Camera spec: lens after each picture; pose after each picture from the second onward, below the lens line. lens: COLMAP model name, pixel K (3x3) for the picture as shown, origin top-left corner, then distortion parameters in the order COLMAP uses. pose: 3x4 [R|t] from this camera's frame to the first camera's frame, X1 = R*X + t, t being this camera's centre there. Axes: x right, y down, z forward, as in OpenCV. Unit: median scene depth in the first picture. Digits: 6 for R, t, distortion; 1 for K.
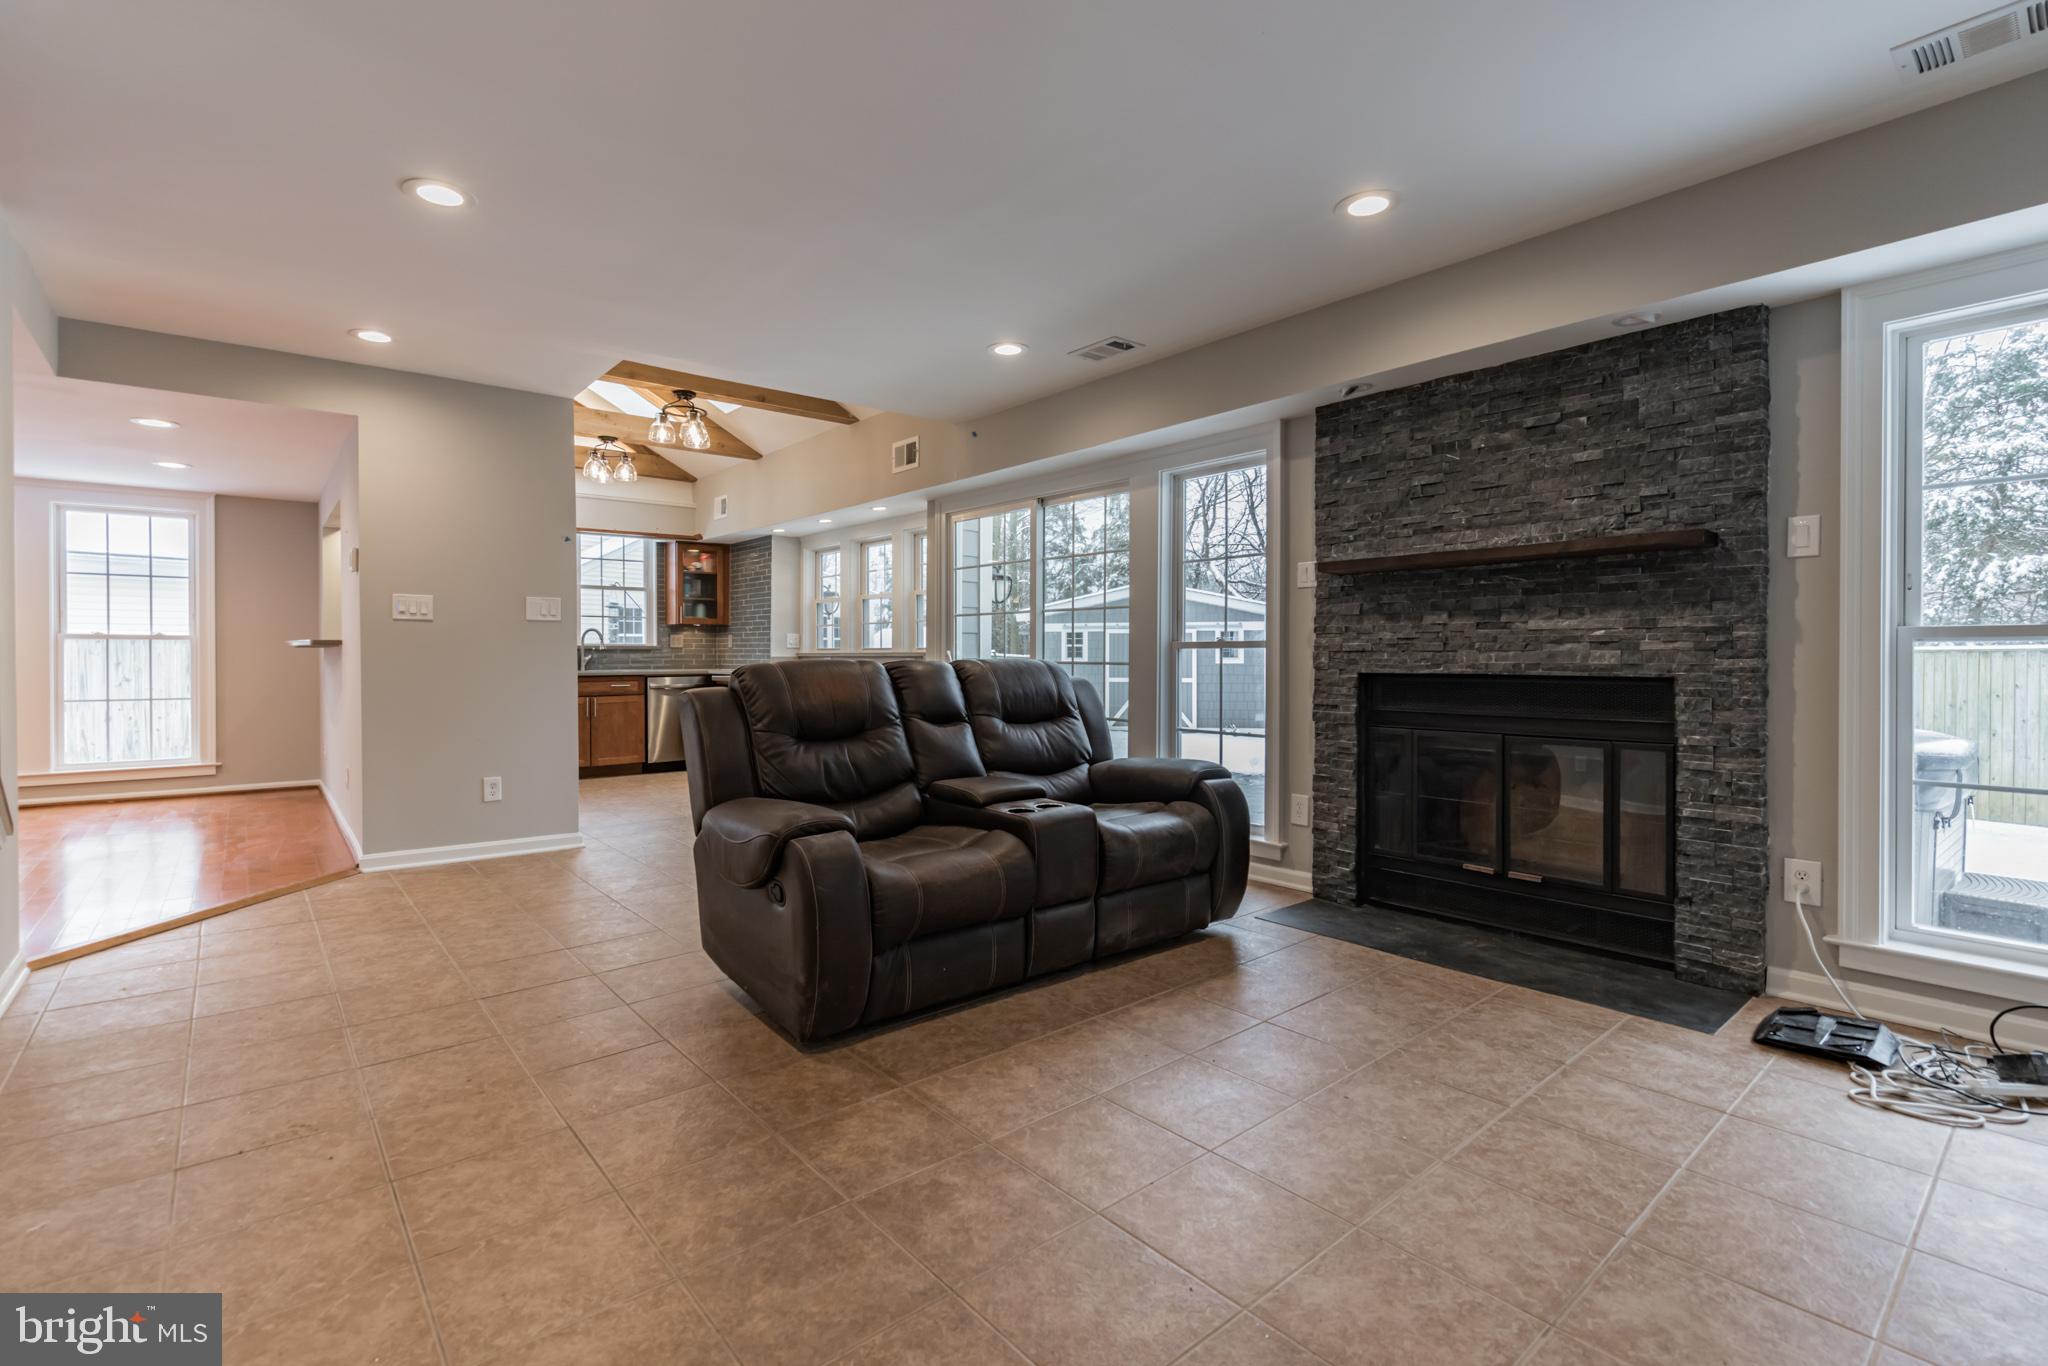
lens RADIAL K [[938.0, 0, 1008.6], [0, 938.0, 659.0], [0, 0, 1]] dist [-0.000705, 0.000008]
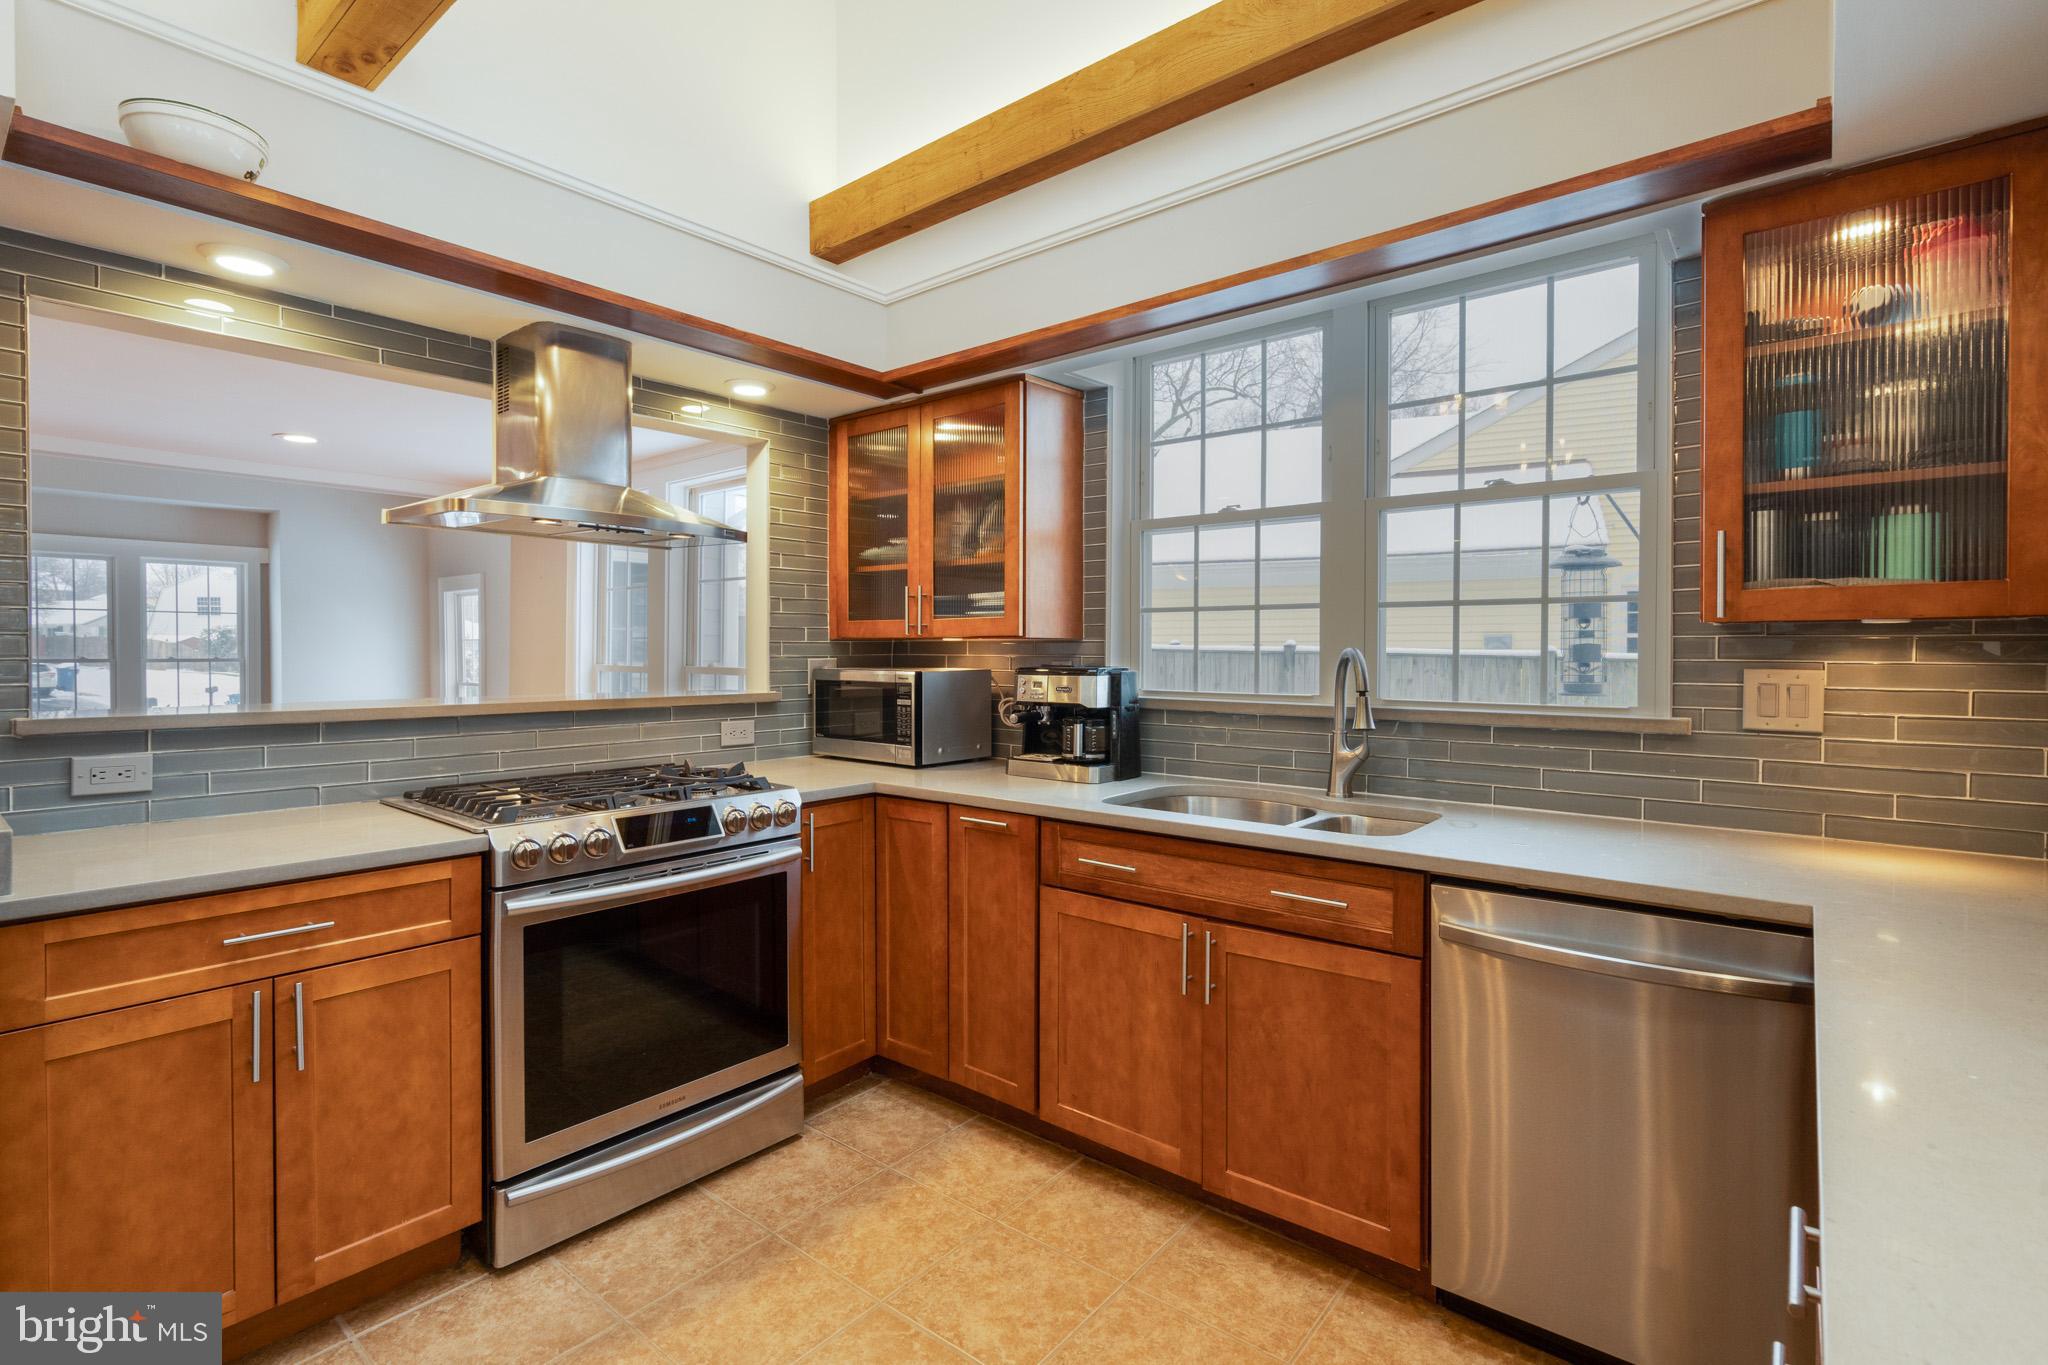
lens RADIAL K [[938.0, 0, 1008.6], [0, 938.0, 658.5], [0, 0, 1]] dist [-0.000705, 0.000008]
pose [[0.193340, 0.006133, -0.981113, -0.217684], [-0.005606, 0.999971, 0.005146, -0.033831], [0.981116, 0.004505, 0.193369, 0.951815]]
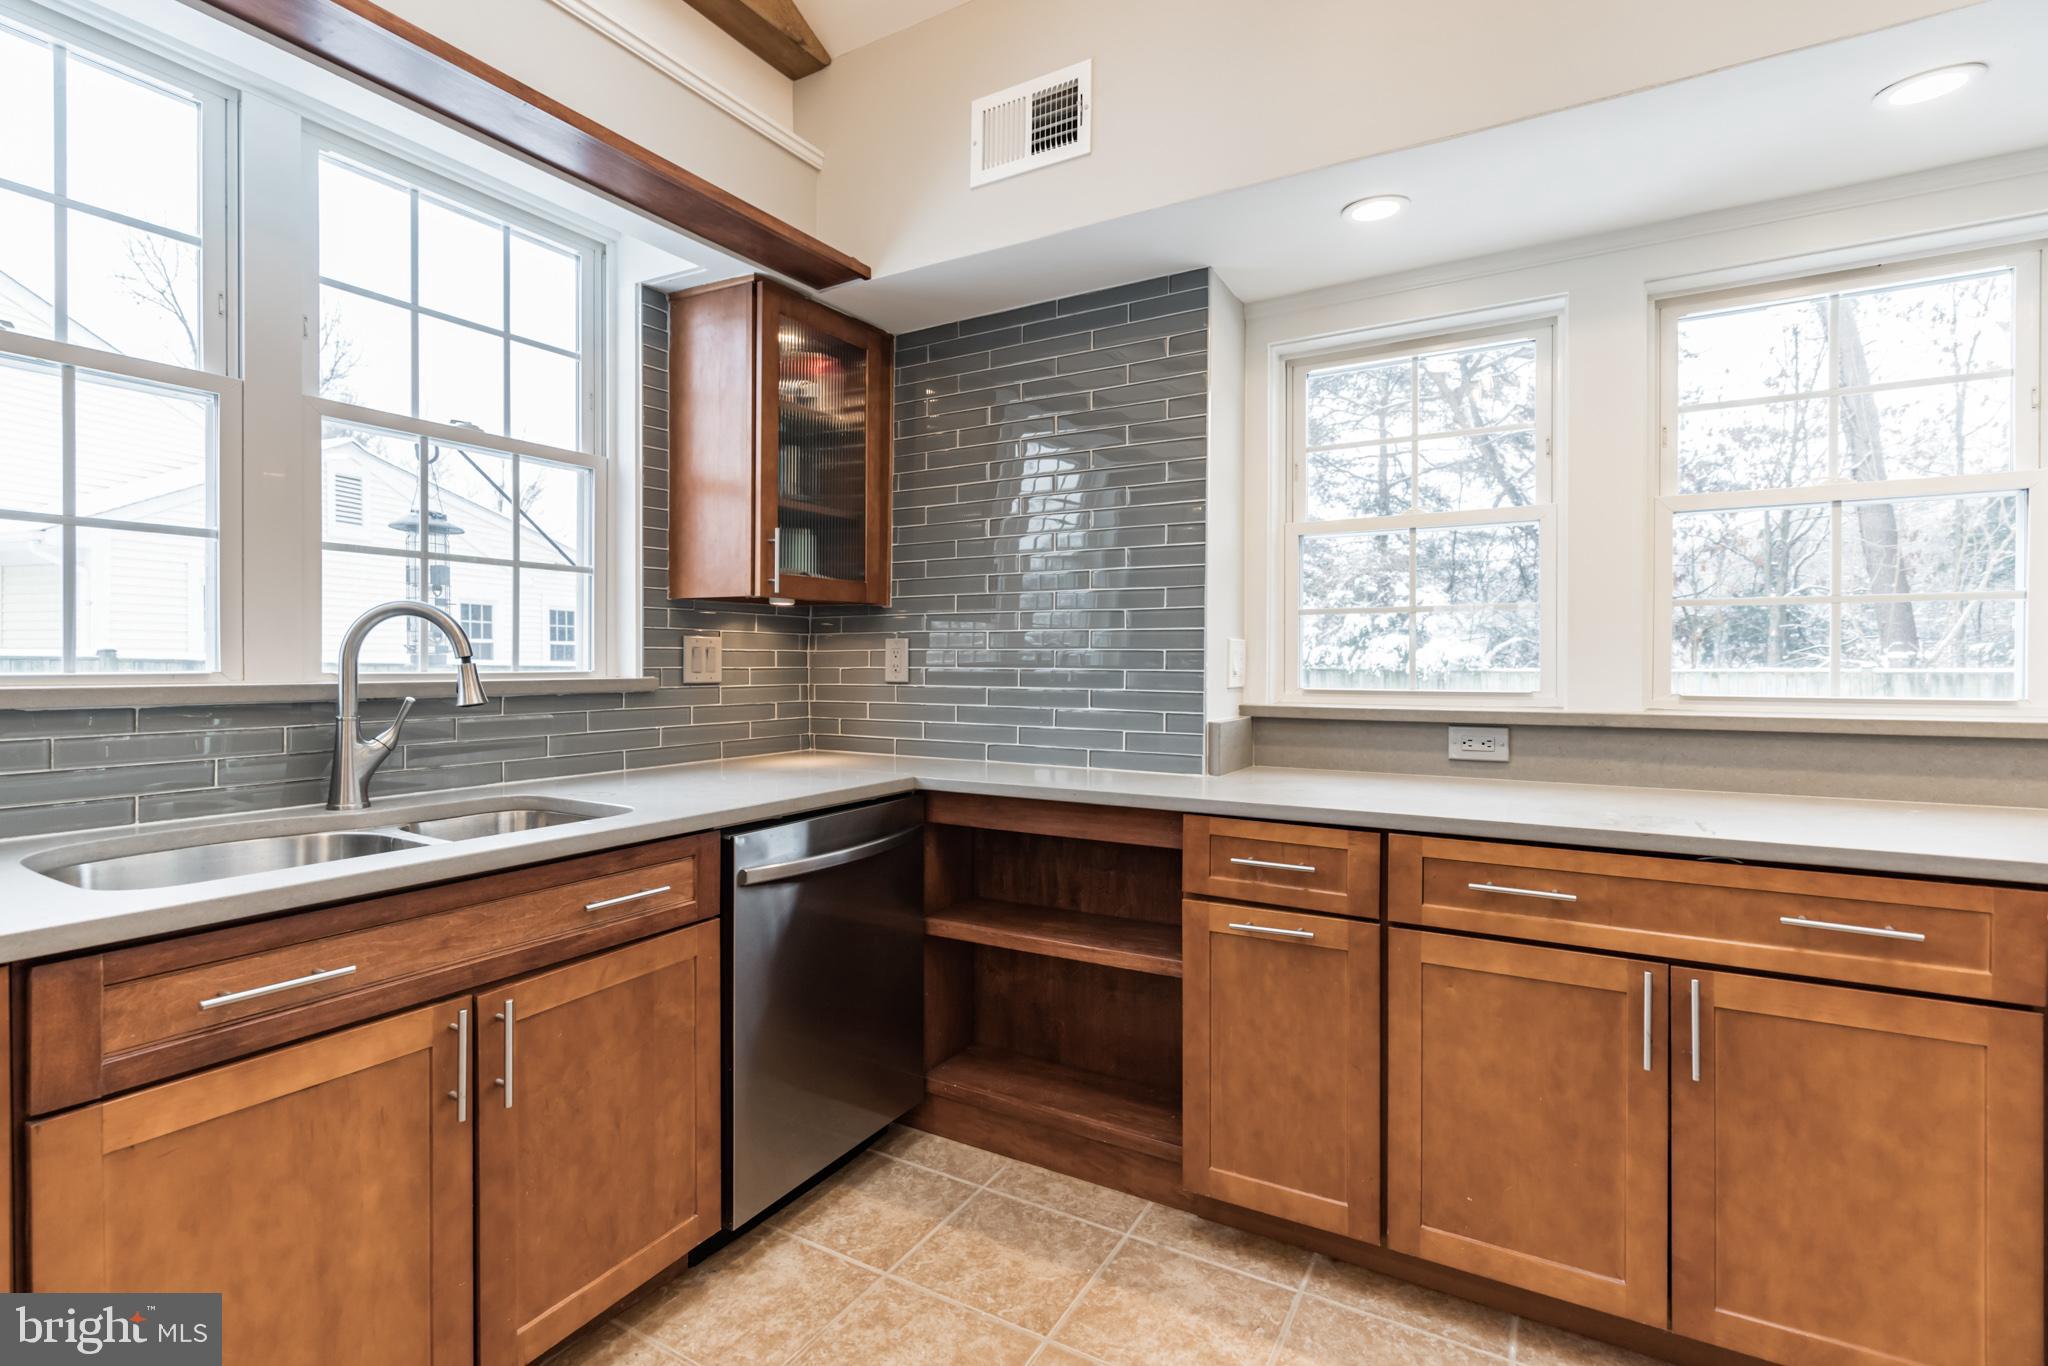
lens RADIAL K [[938.0, 0, 1008.6], [0, 938.0, 659.0], [0, 0, 1]] dist [-0.000705, 0.000008]
pose [[0.942775, 0.003004, 0.333416, -0.435528], [-0.001617, 0.999989, -0.004437, -0.021295], [-0.333425, 0.003644, 0.942770, 0.855143]]
